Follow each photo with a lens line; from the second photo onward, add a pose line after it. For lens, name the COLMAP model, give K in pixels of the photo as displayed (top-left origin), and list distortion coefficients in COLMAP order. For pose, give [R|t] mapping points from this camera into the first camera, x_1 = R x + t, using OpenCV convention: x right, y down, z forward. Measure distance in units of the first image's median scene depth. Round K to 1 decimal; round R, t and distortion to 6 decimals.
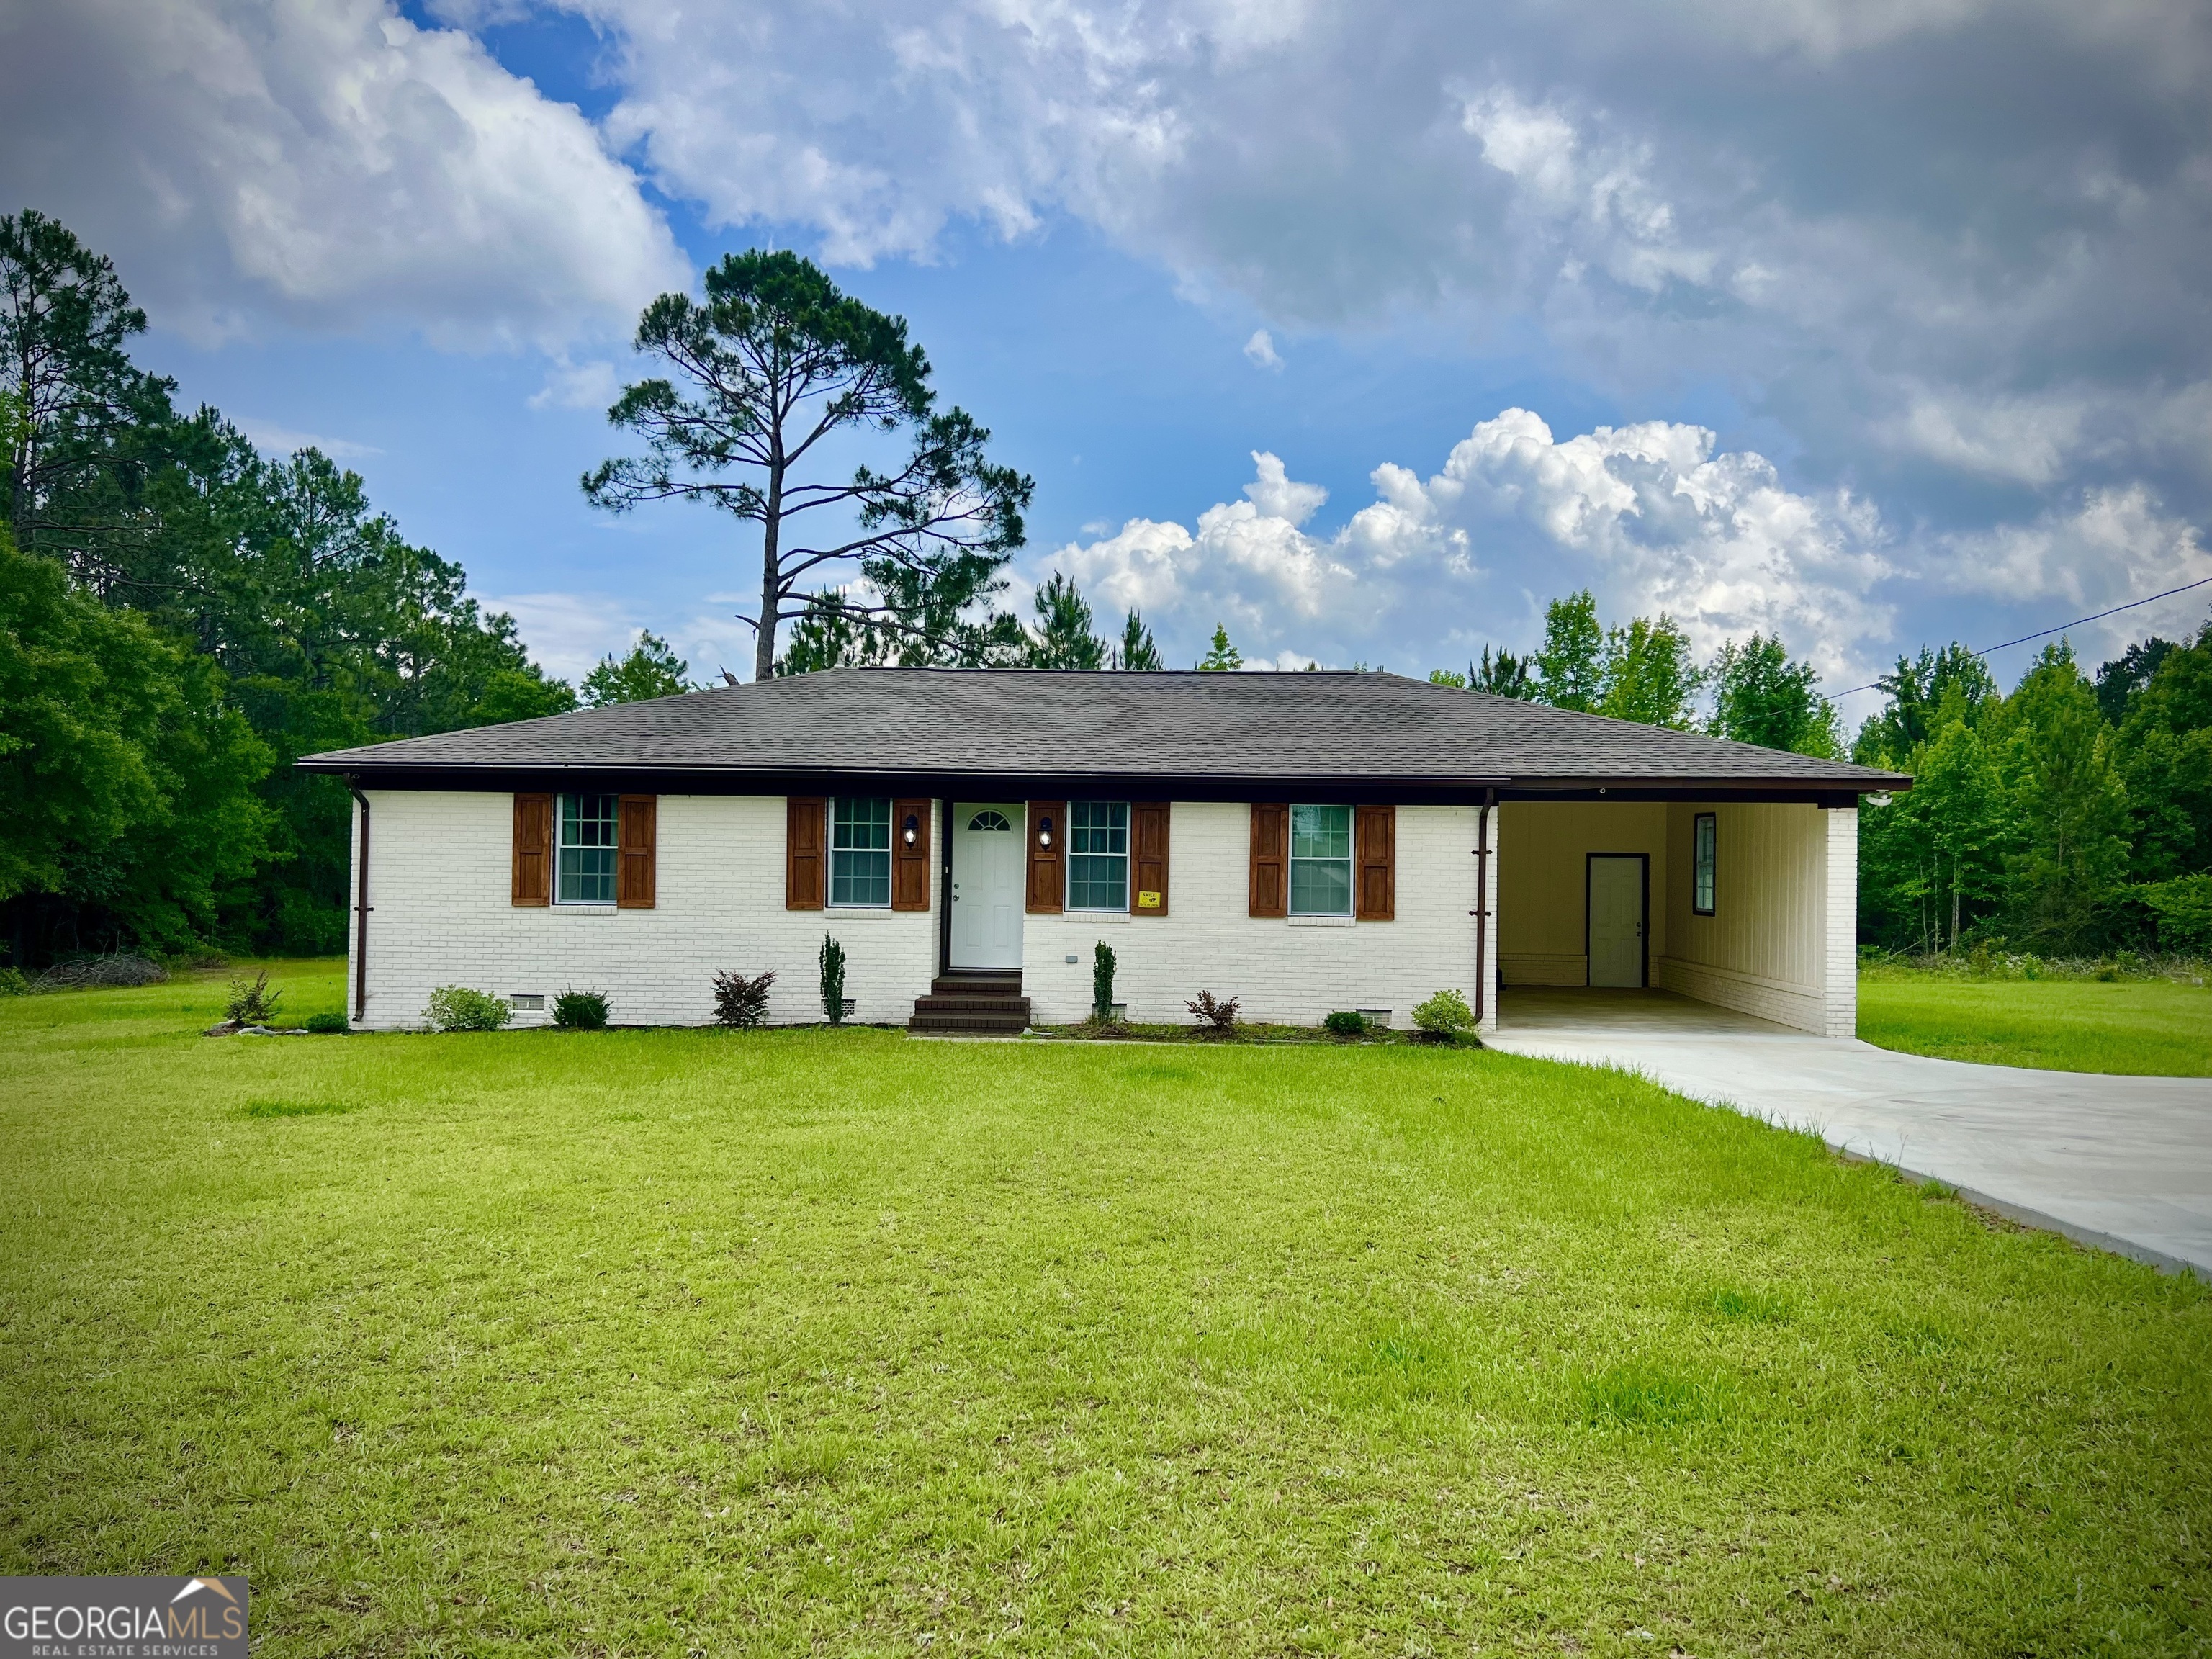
lens RADIAL K [[1660.8, 0, 1118.0], [0, 1660.8, 843.9], [0, 0, 1]] dist [0.079900, -0.087619]
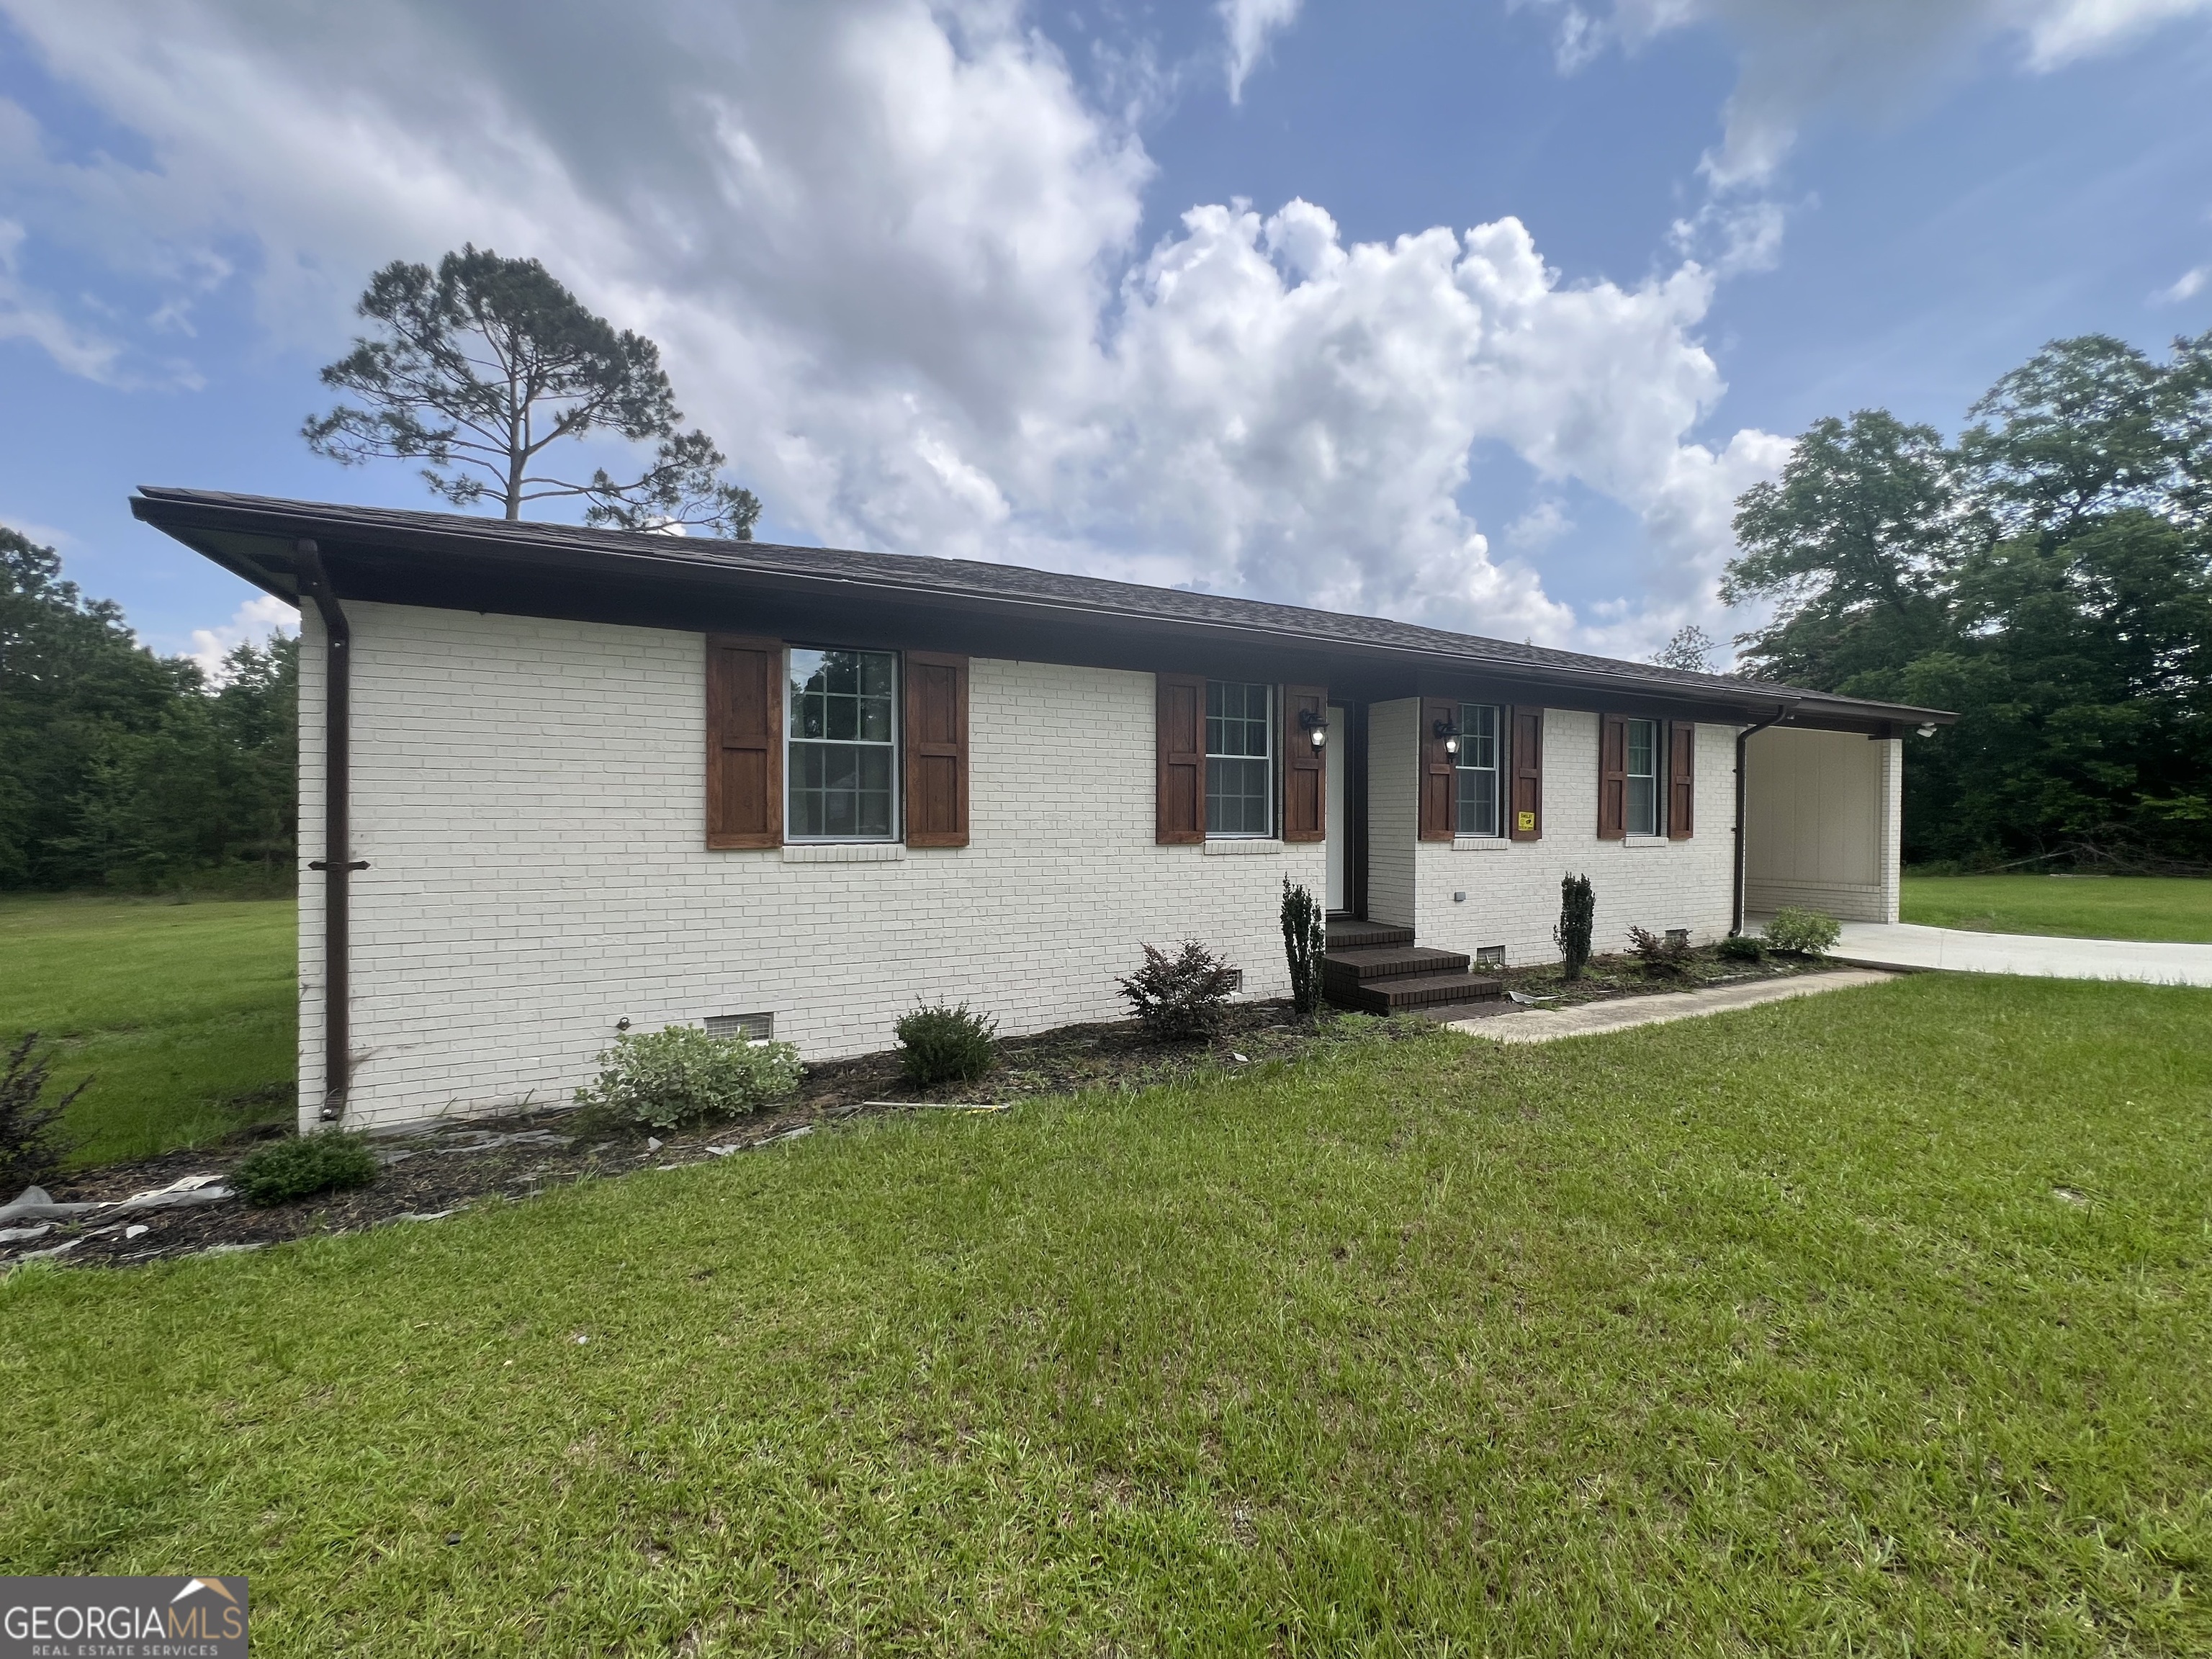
lens RADIAL K [[886.5, 0, 1101.4], [0, 886.5, 824.3], [0, 0, 1]] dist [-0.002407, 0.000517]
pose [[0.868528, -0.015261, 0.495406, -0.208307], [0.004642, 0.999732, 0.022658, 0.012422], [-0.495619, -0.017379, 0.868366, 0.372666]]
